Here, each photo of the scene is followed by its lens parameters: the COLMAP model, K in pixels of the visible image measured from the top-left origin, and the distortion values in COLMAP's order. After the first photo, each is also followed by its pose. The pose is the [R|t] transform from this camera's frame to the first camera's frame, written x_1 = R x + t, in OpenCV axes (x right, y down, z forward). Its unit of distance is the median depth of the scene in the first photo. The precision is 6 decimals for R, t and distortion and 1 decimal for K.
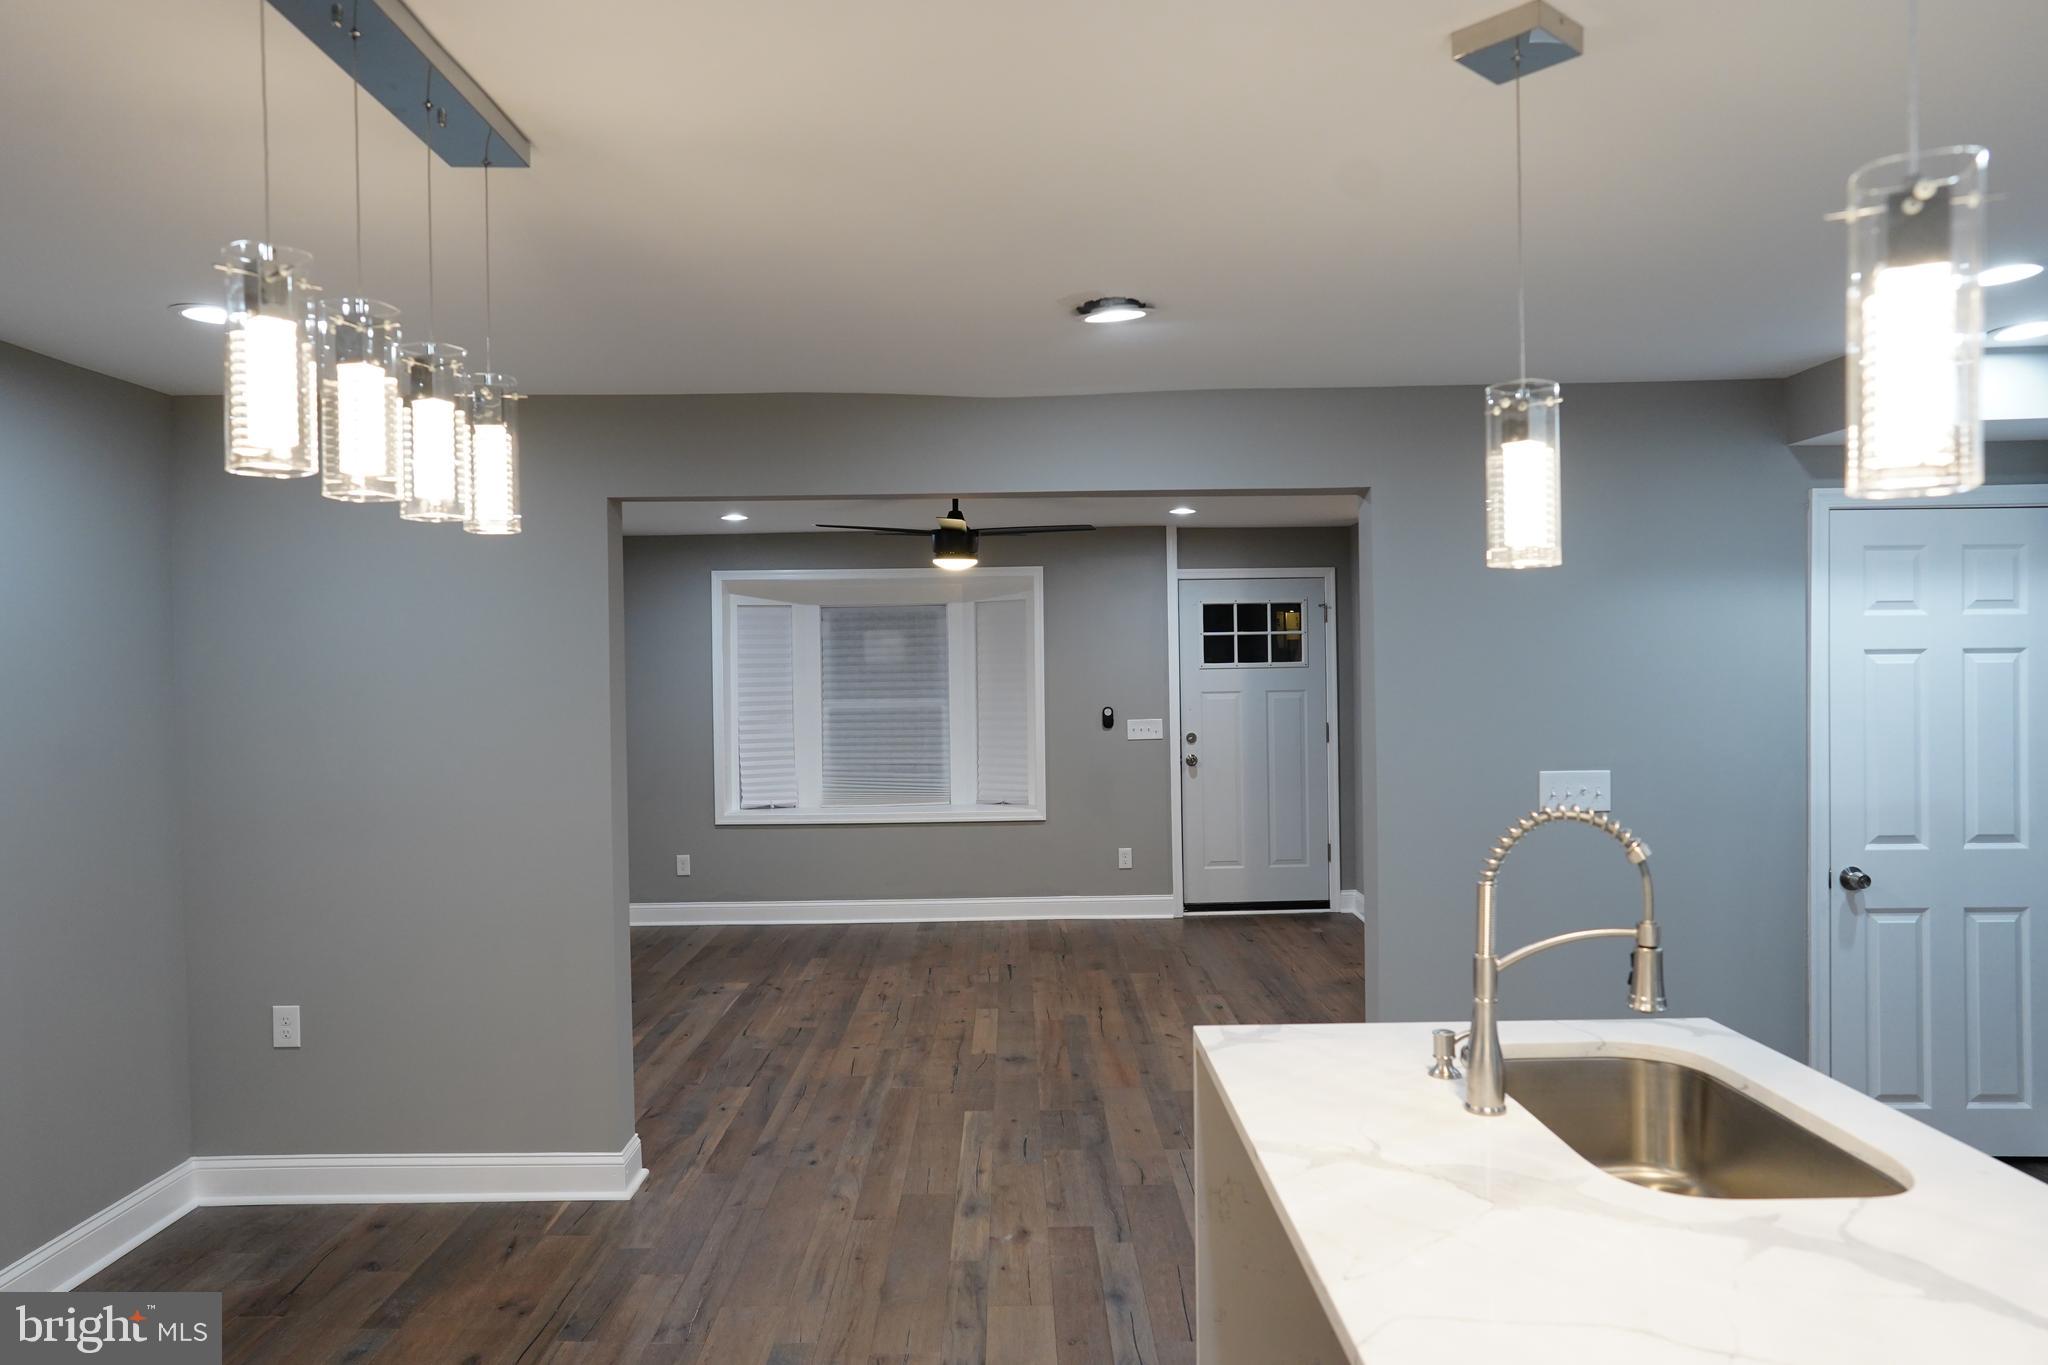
lens RADIAL K [[1358.6, 0, 1013.4], [0, 1358.6, 682.1], [0, 0, 1]] dist [-0.041768, 0.054581]
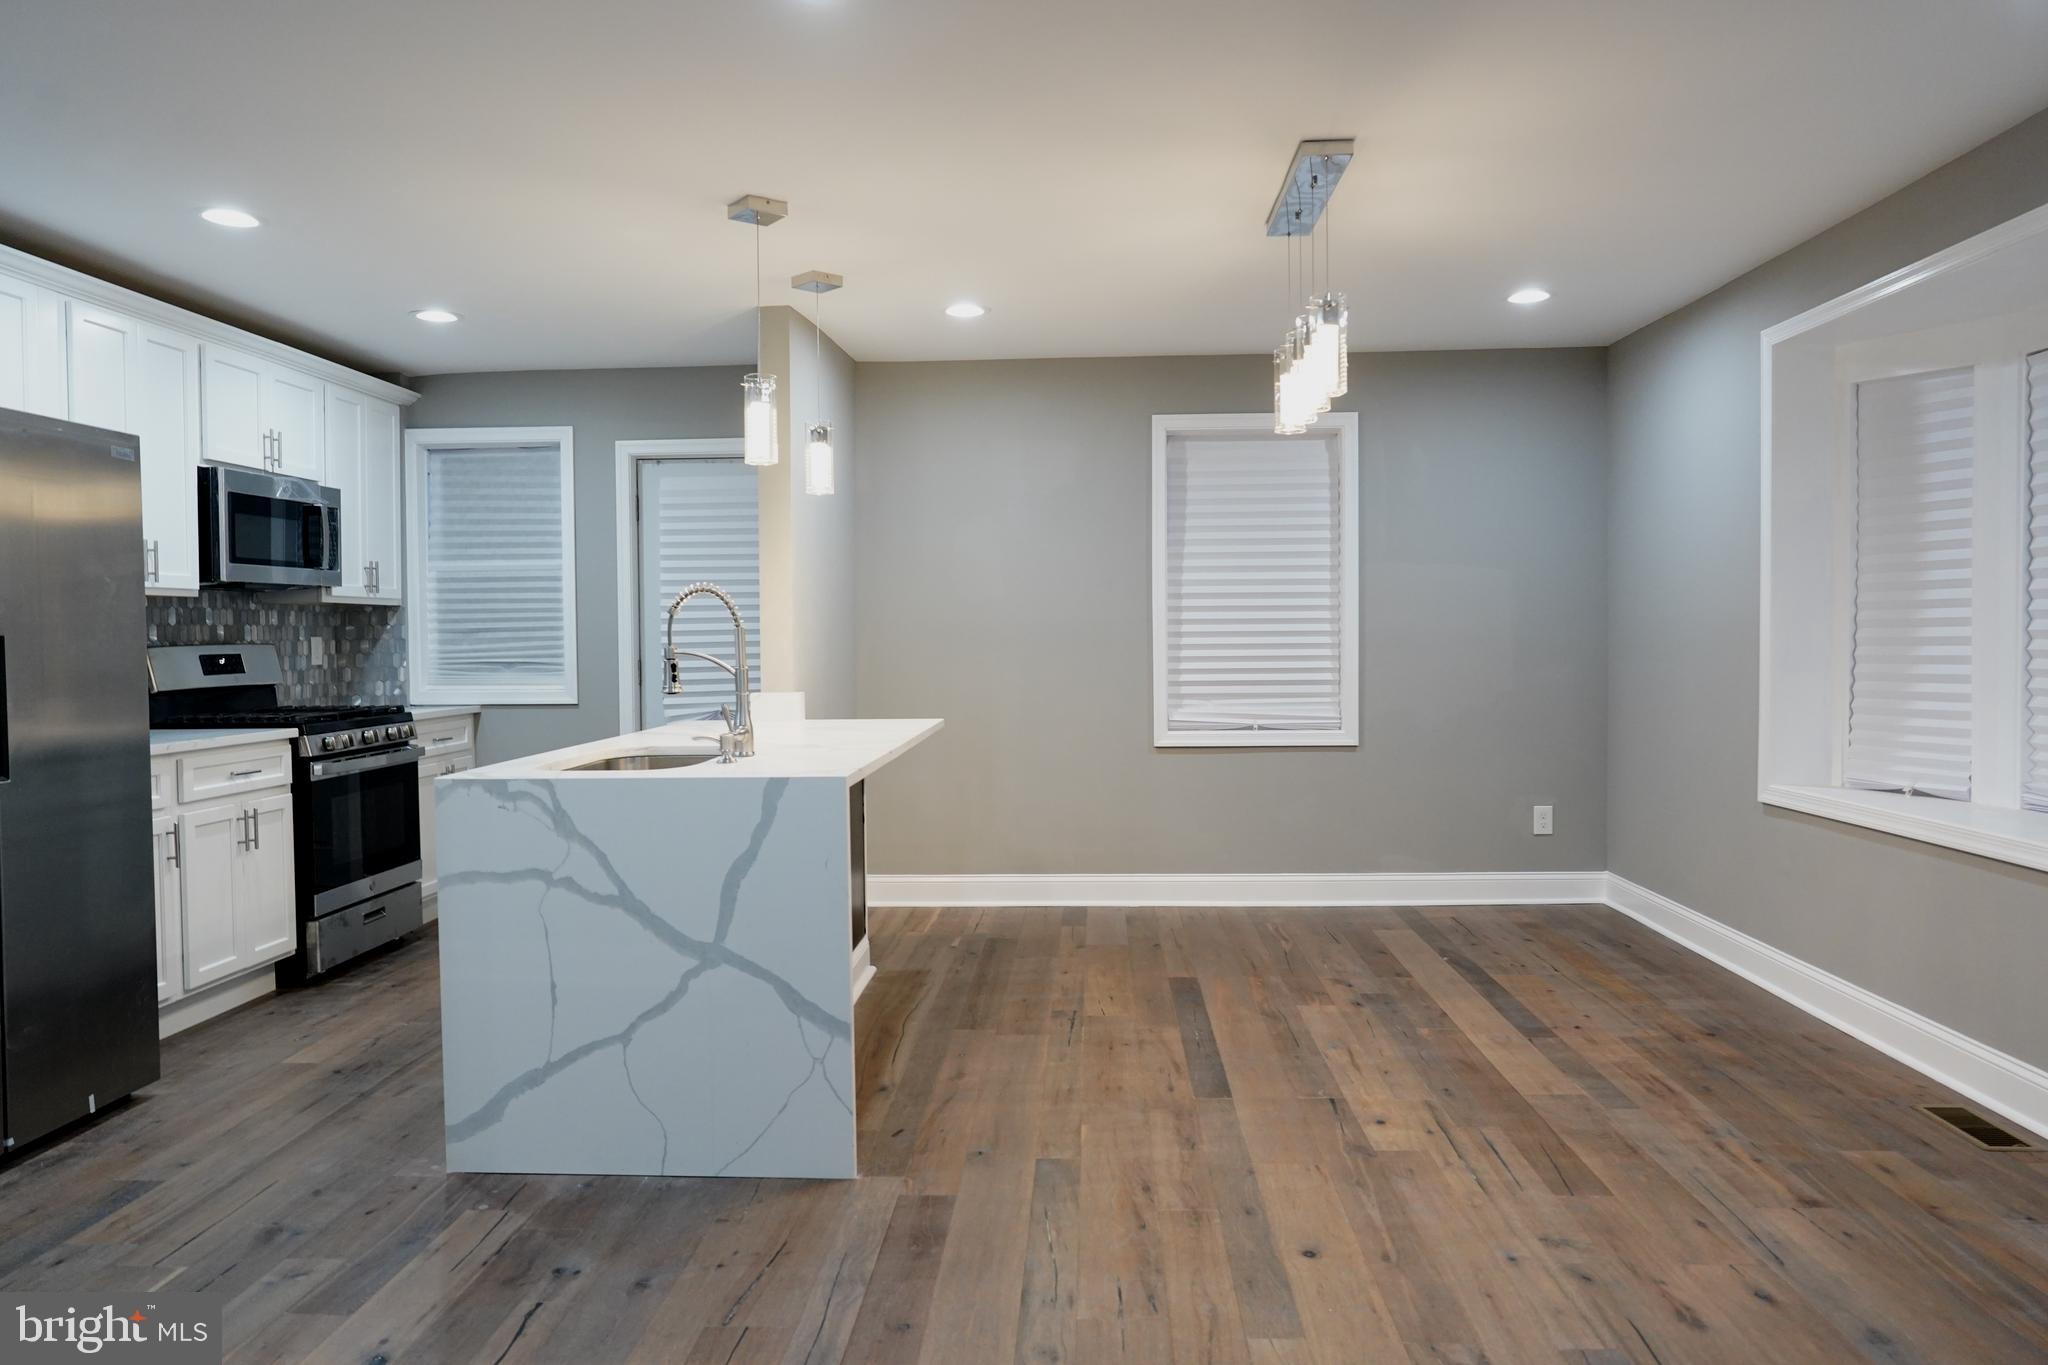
lens RADIAL K [[1358.6, 0, 1010.8], [0, 1358.6, 672.9], [0, 0, 1]] dist [-0.041768, 0.054581]
pose [[-0.997615, 0.025350, 0.064196, -0.027982], [0.027723, 0.998954, 0.036351, 0.036667], [-0.063207, 0.038044, -0.997275, 0.655797]]
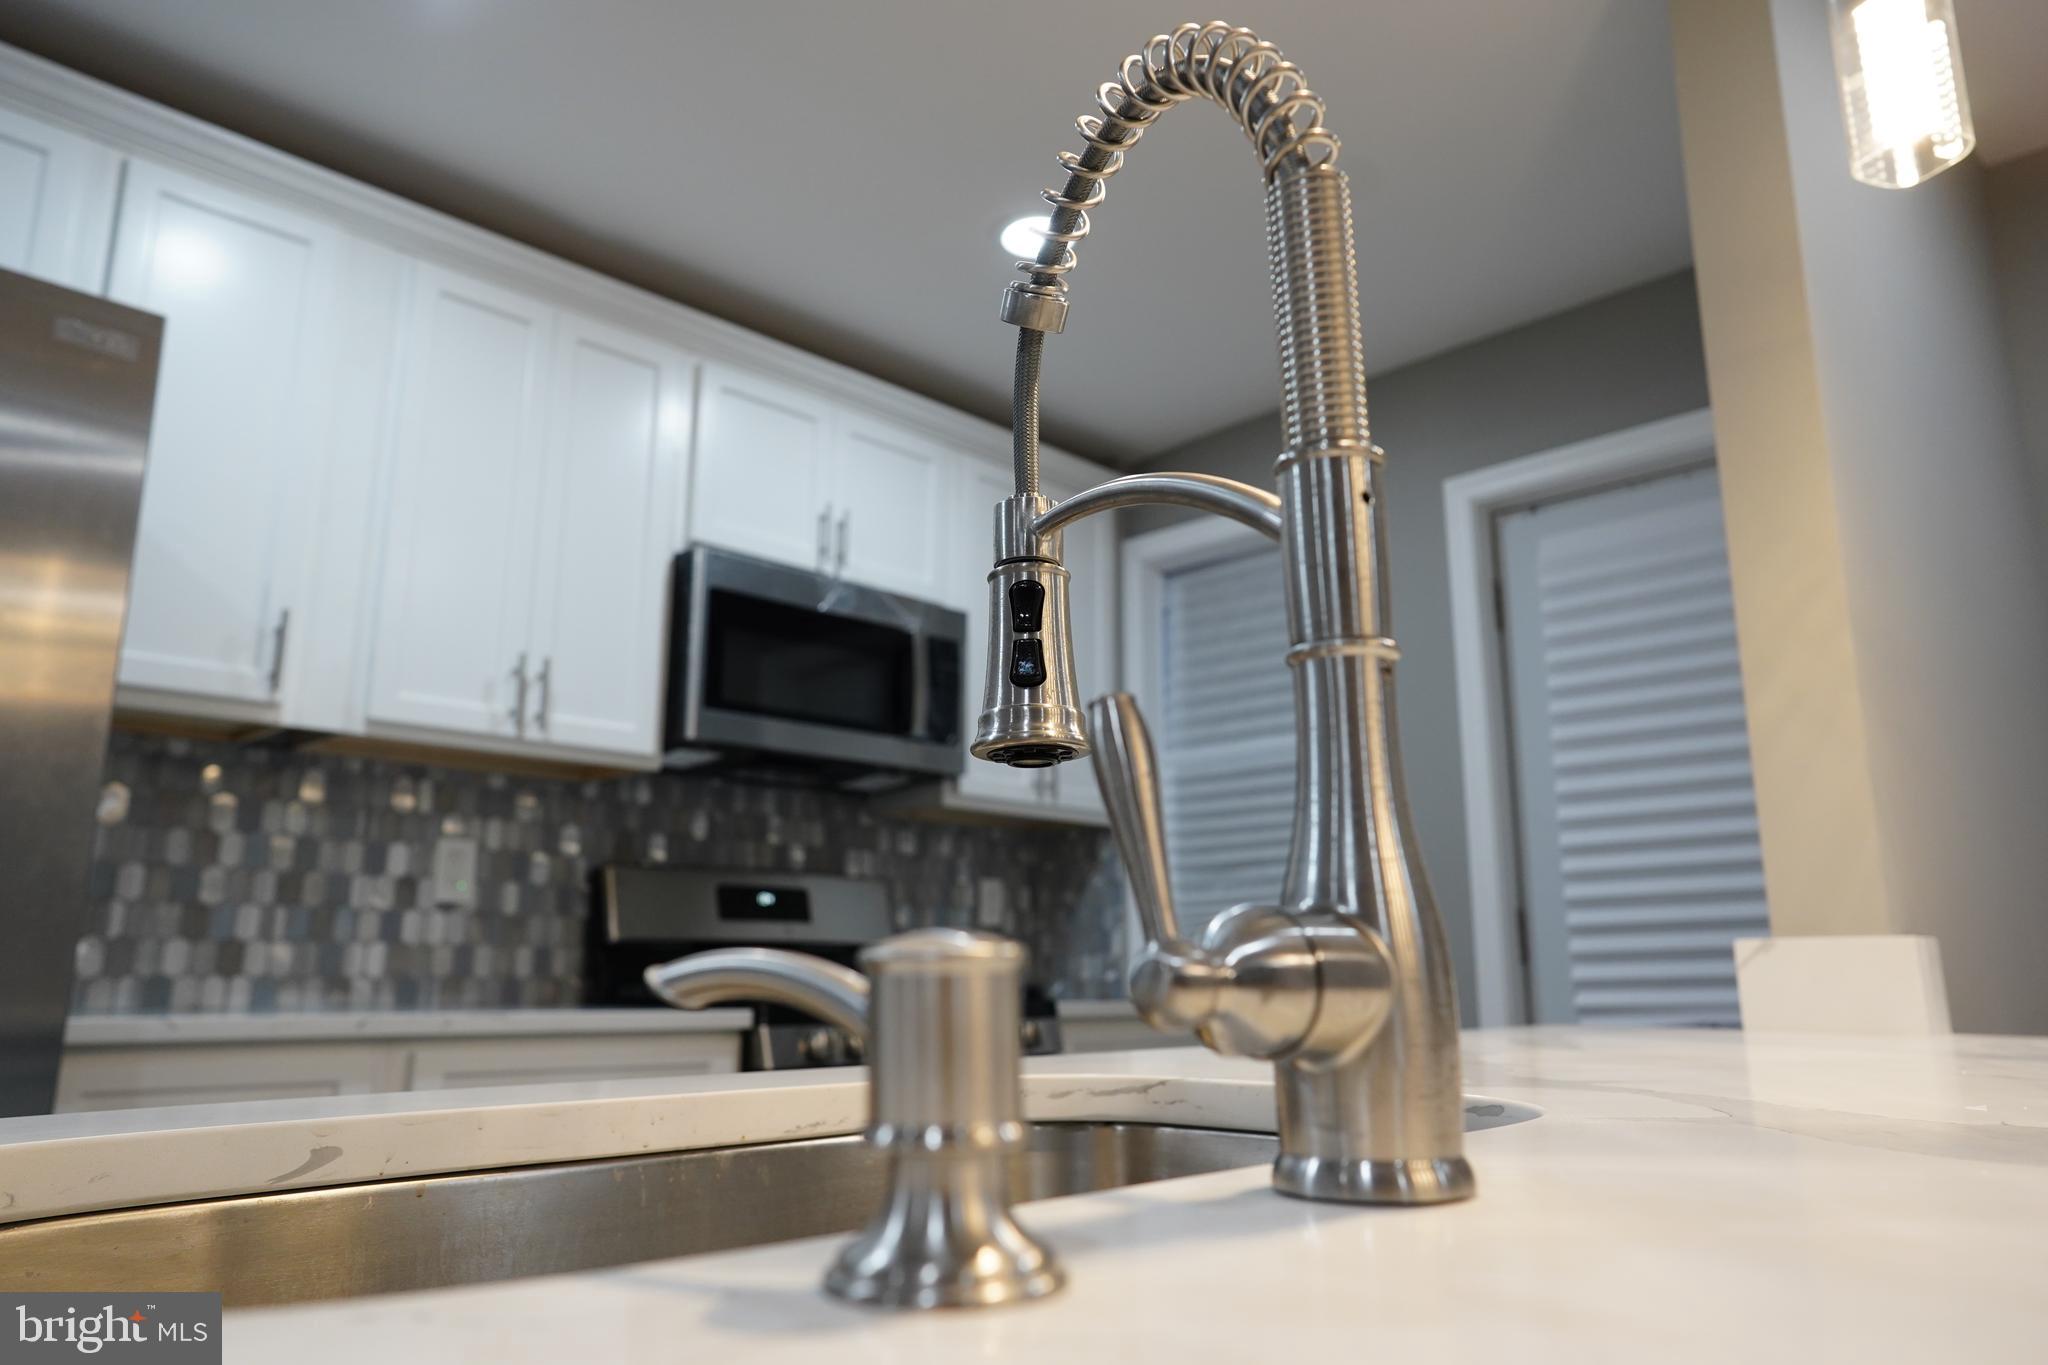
lens RADIAL K [[1358.6, 0, 998.2], [0, 1358.6, 674.4], [0, 0, 1]] dist [-0.041768, 0.054581]
pose [[-0.693735, 0.174322, 0.698816, 0.058442], [0.017152, 0.973991, -0.225938, 0.068370], [-0.720026, -0.144755, -0.678681, 0.279607]]
